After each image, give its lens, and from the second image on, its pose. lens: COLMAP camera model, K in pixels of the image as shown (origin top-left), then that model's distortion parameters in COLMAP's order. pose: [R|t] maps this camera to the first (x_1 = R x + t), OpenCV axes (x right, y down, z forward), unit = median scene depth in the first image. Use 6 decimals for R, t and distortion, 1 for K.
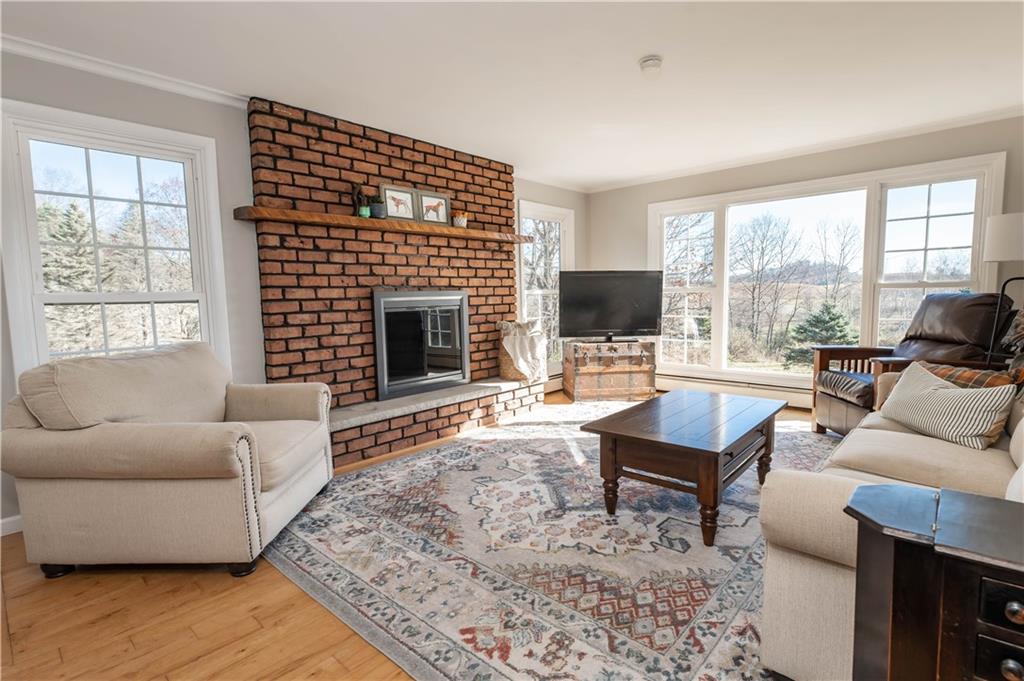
lens RADIAL K [[495.7, 0, 509.5], [0, 495.7, 341.0], [0, 0, 1]] dist [-0.001011, -0.000013]
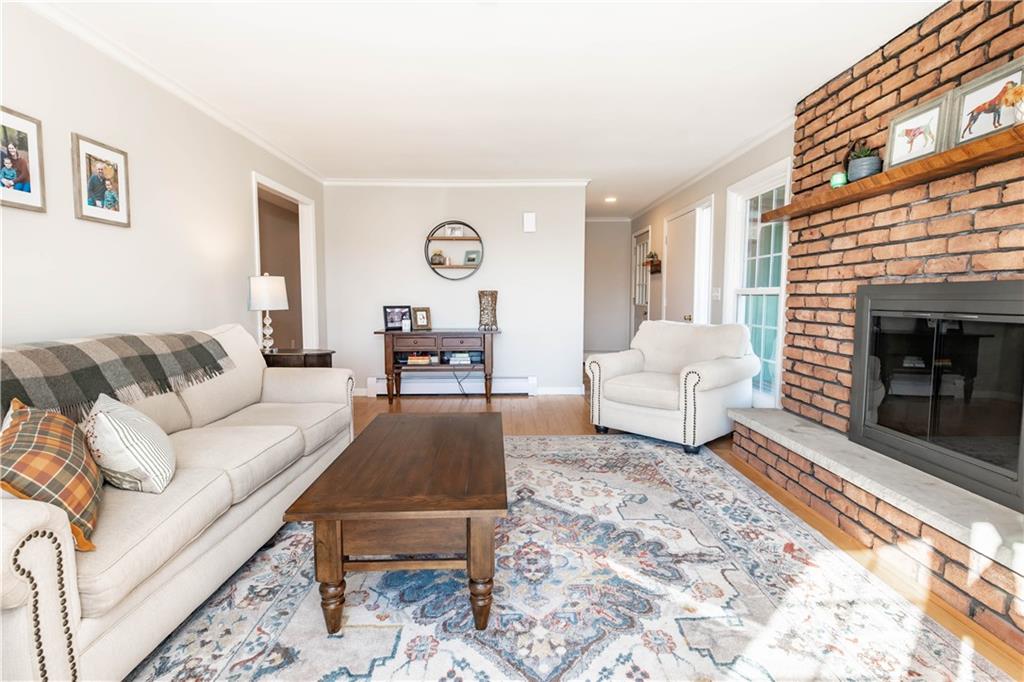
lens RADIAL K [[477.3, 0, 509.4], [0, 477.3, 336.1], [0, 0, 1]] dist [-0.008227, -0.001344]
pose [[-0.734211, 0.075935, -0.674661, 0.601227], [-0.049422, 0.985111, 0.164661, -0.124878], [0.677120, 0.154239, -0.719527, 1.257679]]
